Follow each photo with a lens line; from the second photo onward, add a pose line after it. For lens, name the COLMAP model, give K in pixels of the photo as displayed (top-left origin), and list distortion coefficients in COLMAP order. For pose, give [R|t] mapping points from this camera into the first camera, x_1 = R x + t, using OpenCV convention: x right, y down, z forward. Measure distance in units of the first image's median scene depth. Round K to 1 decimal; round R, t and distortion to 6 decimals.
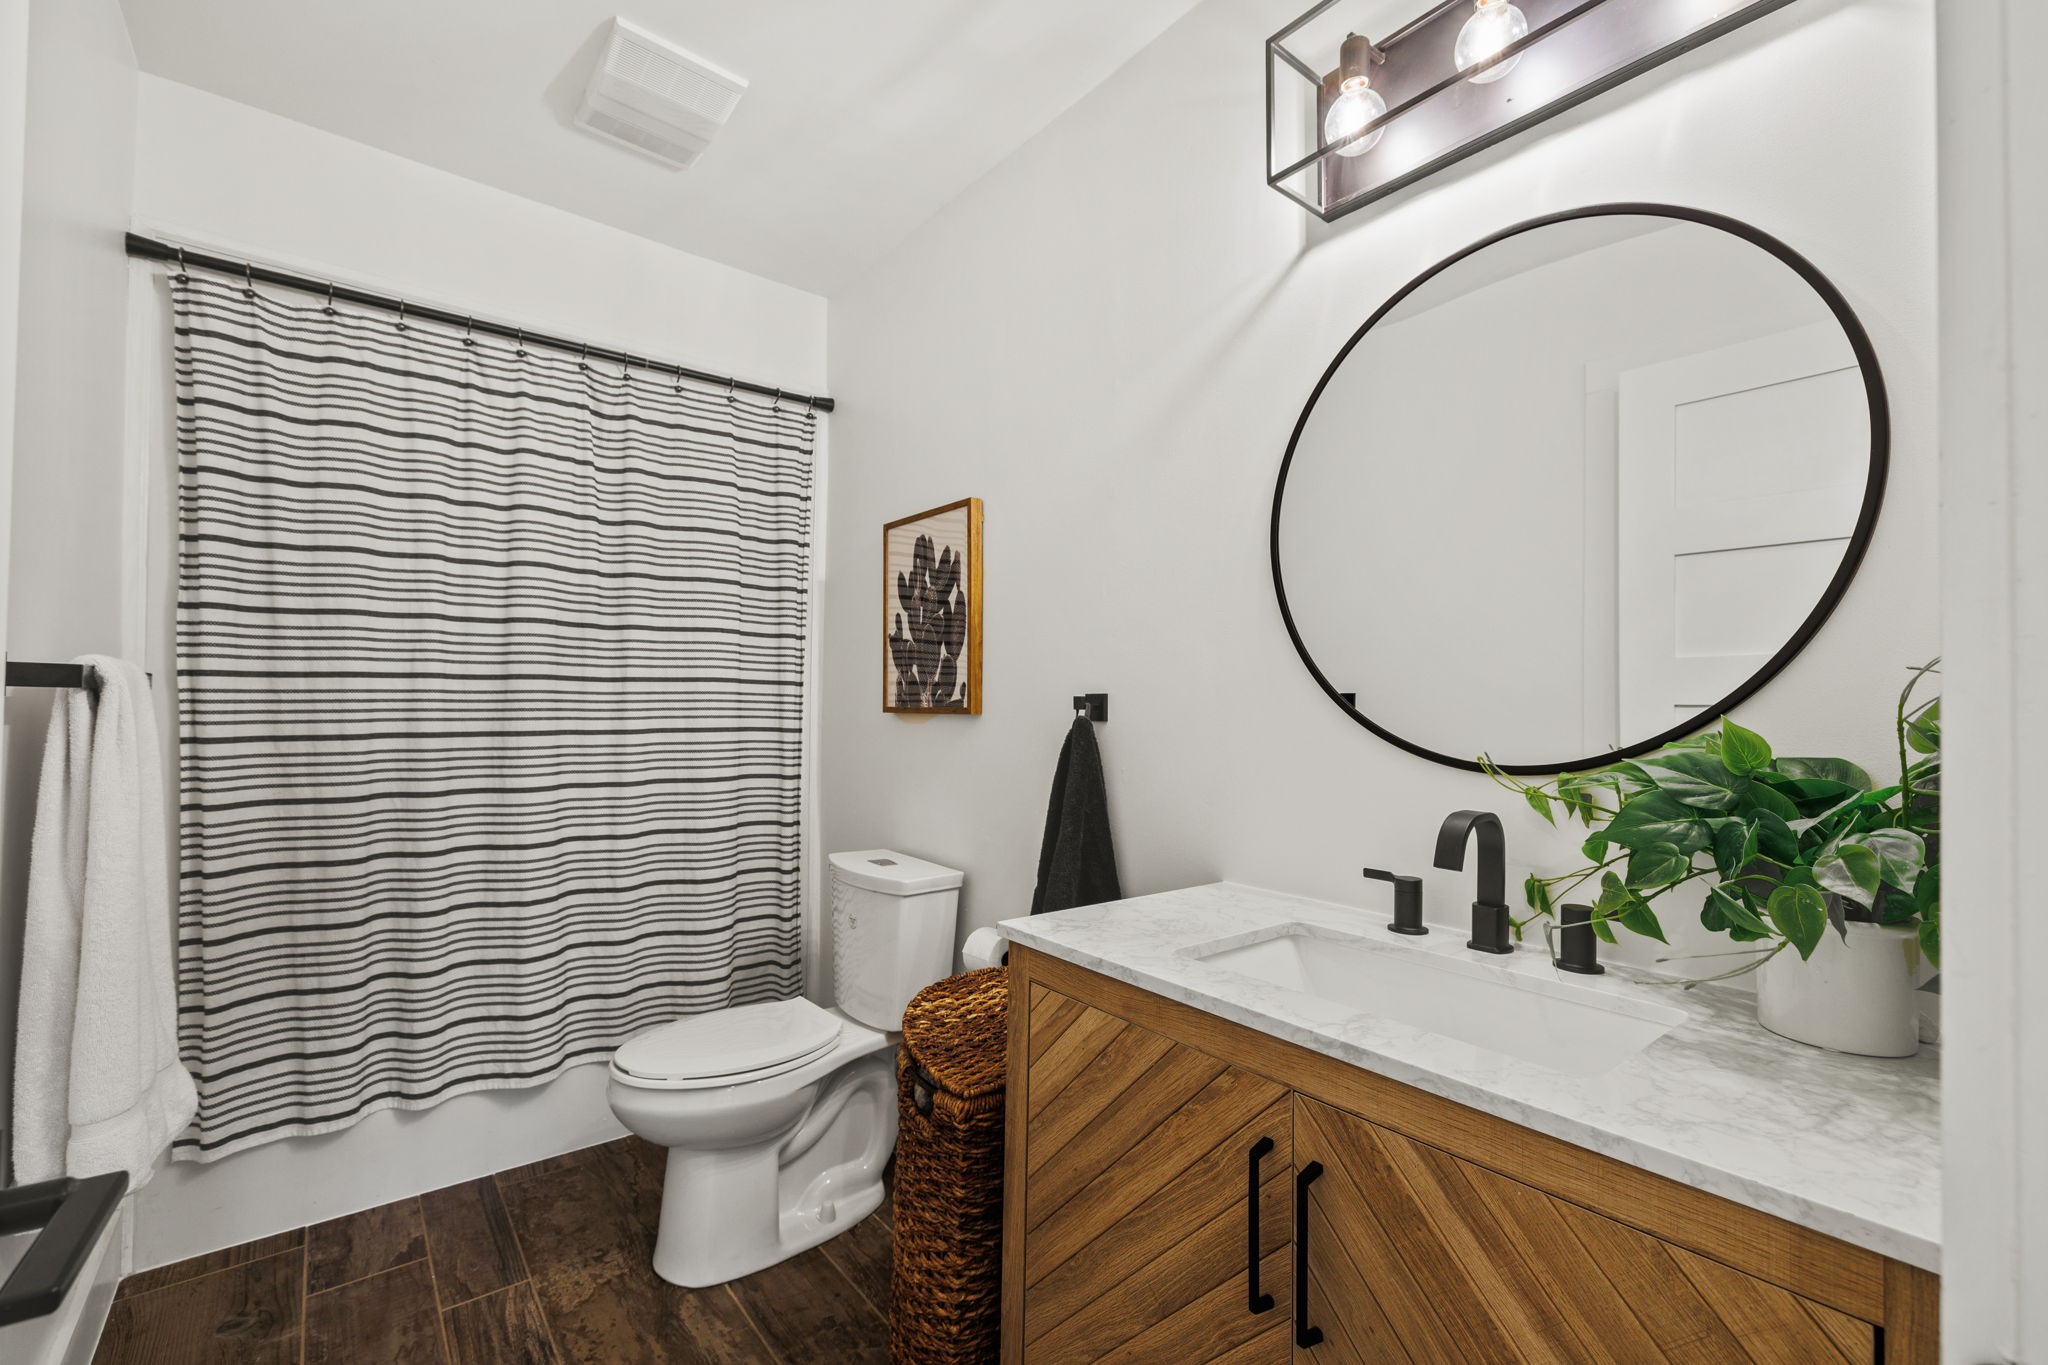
lens RADIAL K [[1972.7, 0, 979.0], [0, 1972.7, 644.5], [0, 0, 1]] dist [0.003301, -0.008433]
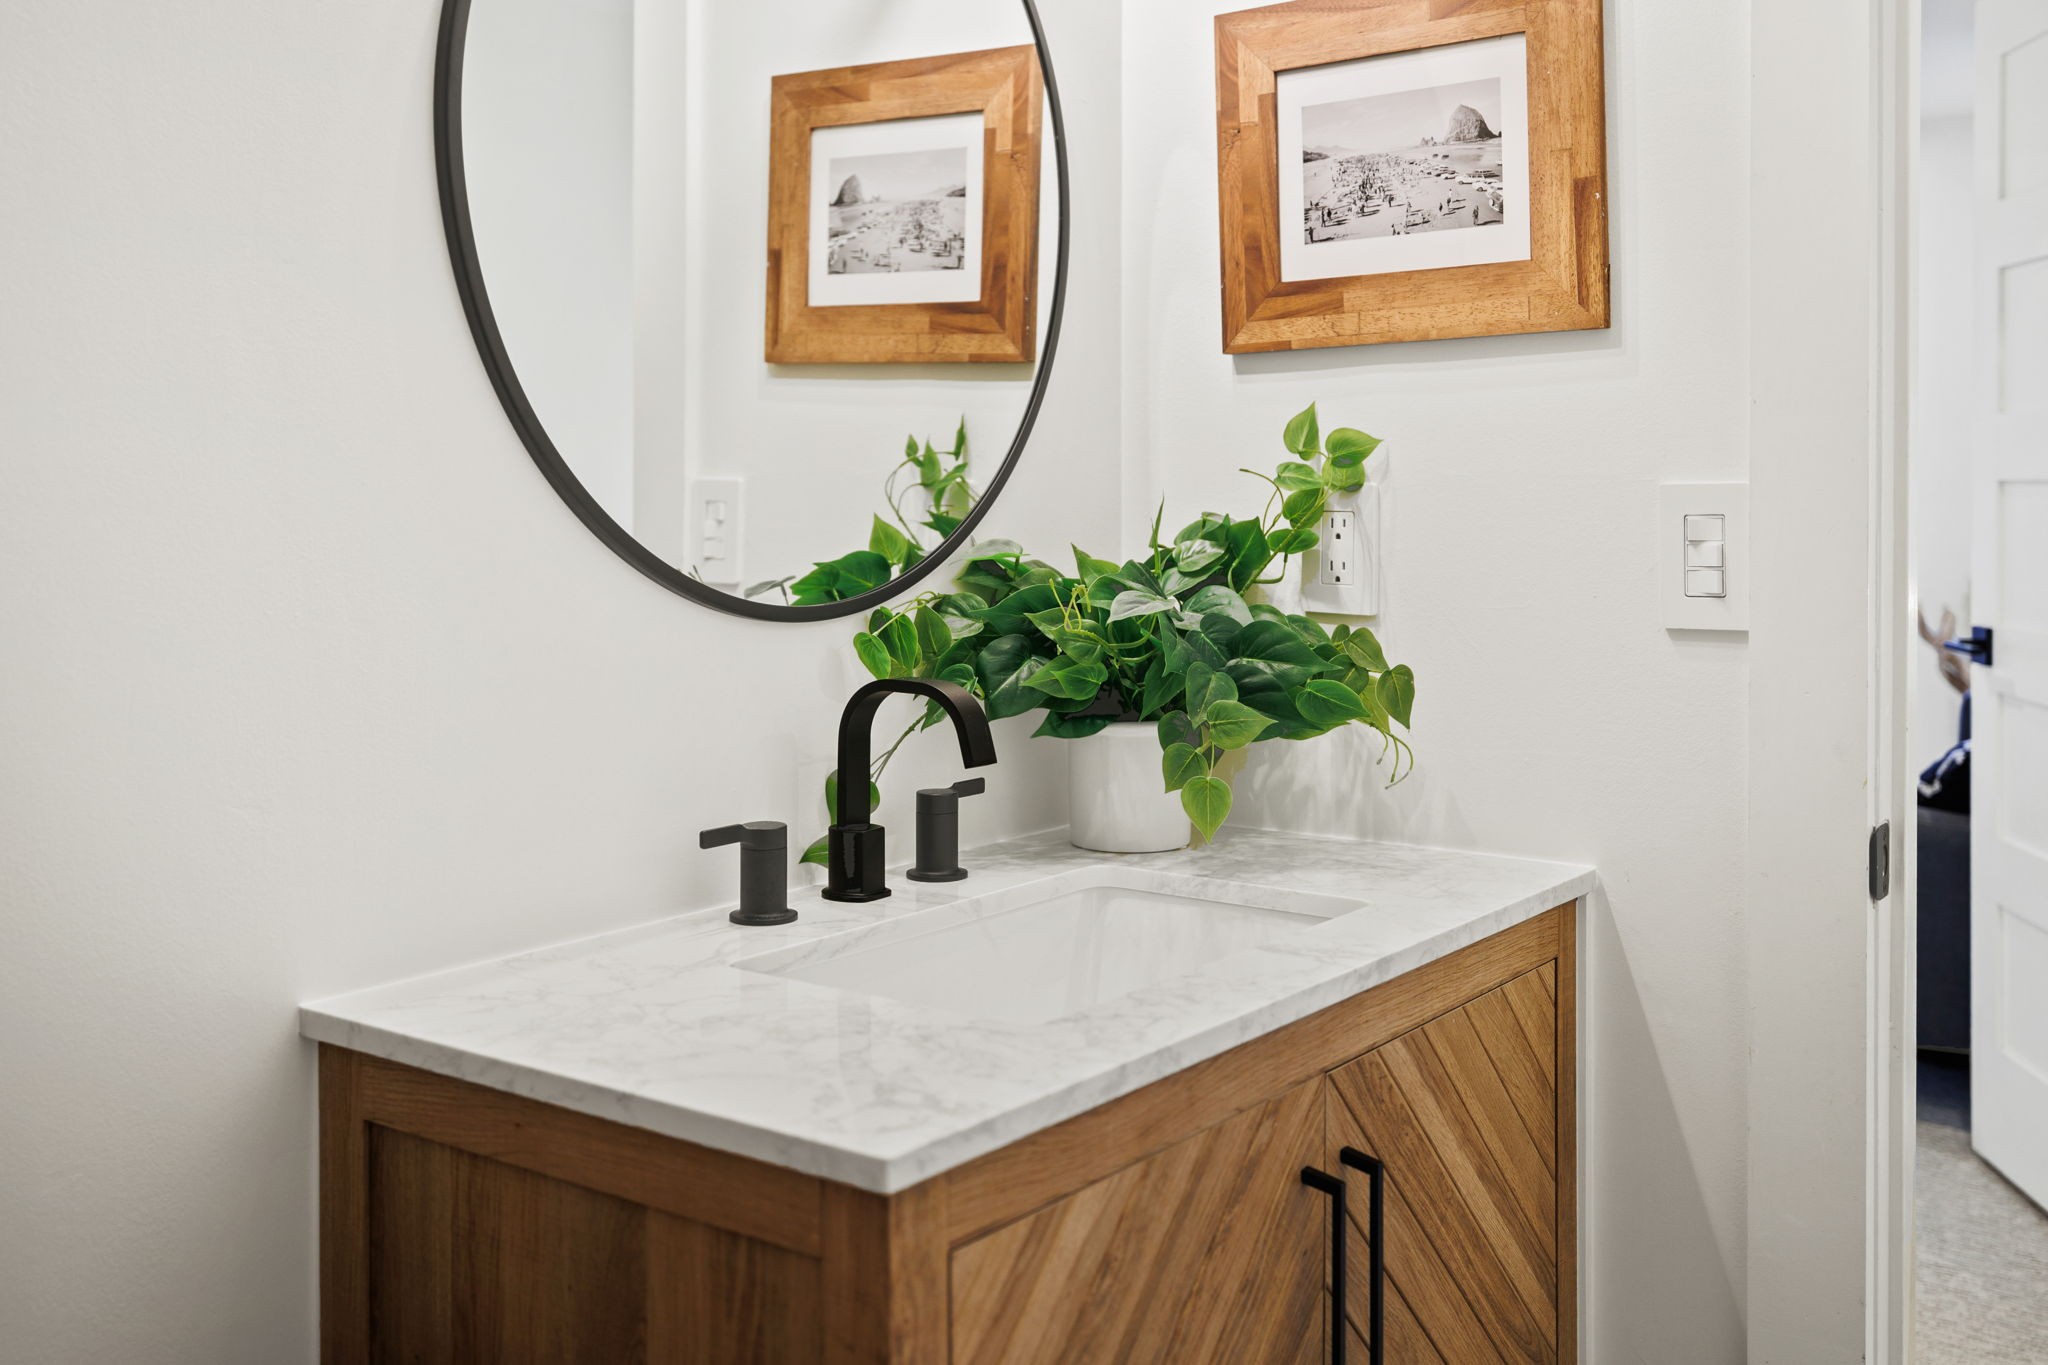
lens RADIAL K [[1972.7, 0, 979.0], [0, 1972.7, 644.5], [0, 0, 1]] dist [0.003301, -0.008433]
pose [[-0.553238, -0.040123, 0.832057, -0.312875], [-0.026281, 0.999183, 0.030708, 0.045868], [-0.832609, -0.004878, -0.553840, 1.310118]]
